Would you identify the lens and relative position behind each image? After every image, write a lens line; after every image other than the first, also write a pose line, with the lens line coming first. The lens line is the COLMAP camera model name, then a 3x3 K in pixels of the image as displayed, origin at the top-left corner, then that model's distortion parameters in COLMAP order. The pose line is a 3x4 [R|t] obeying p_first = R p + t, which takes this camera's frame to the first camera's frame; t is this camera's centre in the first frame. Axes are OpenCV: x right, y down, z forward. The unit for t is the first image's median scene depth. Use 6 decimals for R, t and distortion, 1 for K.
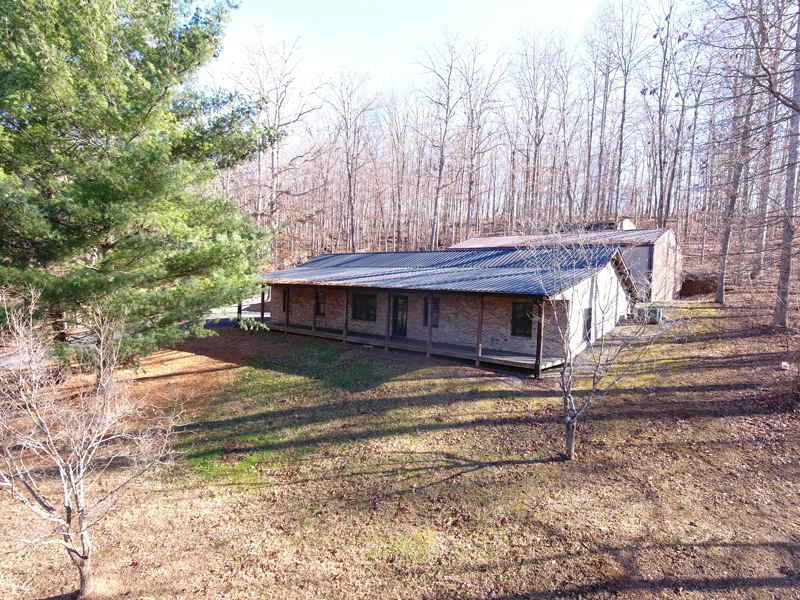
lens RADIAL K [[480.1, 0, 400.3], [0, 480.1, 318.4], [0, 0, 1]] dist [-0.004962, 0.002623]
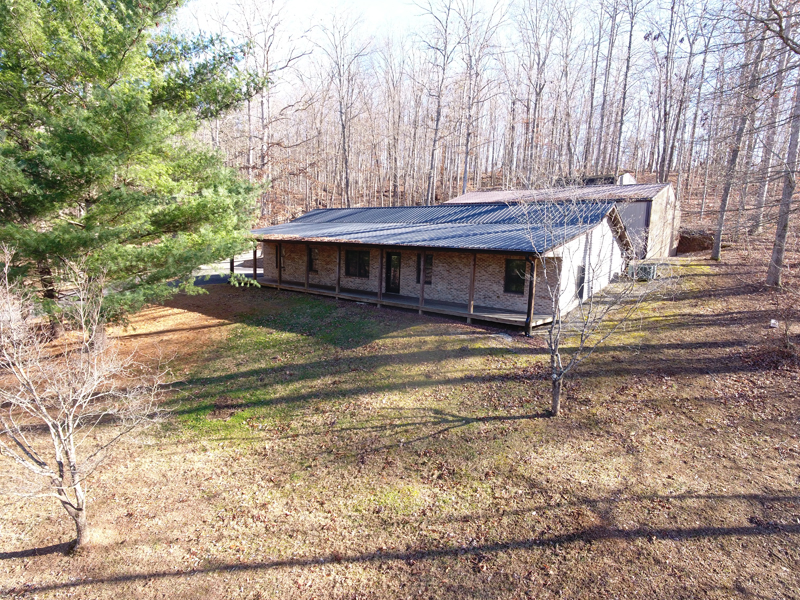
lens RADIAL K [[480.1, 0, 400.3], [0, 480.1, 318.4], [0, 0, 1]] dist [-0.004962, 0.002623]
pose [[0.999988, 0.000884, 0.004844, 0.015127], [-0.001324, 0.995793, 0.091622, -0.003035], [-0.004743, -0.091627, 0.995782, 0.004433]]
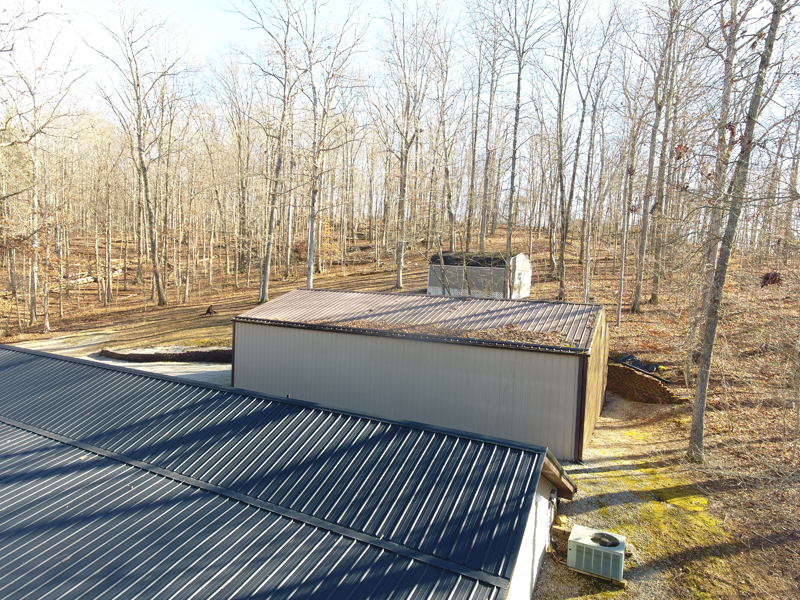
lens RADIAL K [[480.1, 0, 400.3], [0, 480.1, 318.4], [0, 0, 1]] dist [-0.004962, 0.002623]
pose [[0.975589, -0.006658, 0.219504, 0.329665], [0.003101, 0.999858, 0.016546, -0.314122], [-0.219583, -0.015462, 0.975471, 0.820350]]
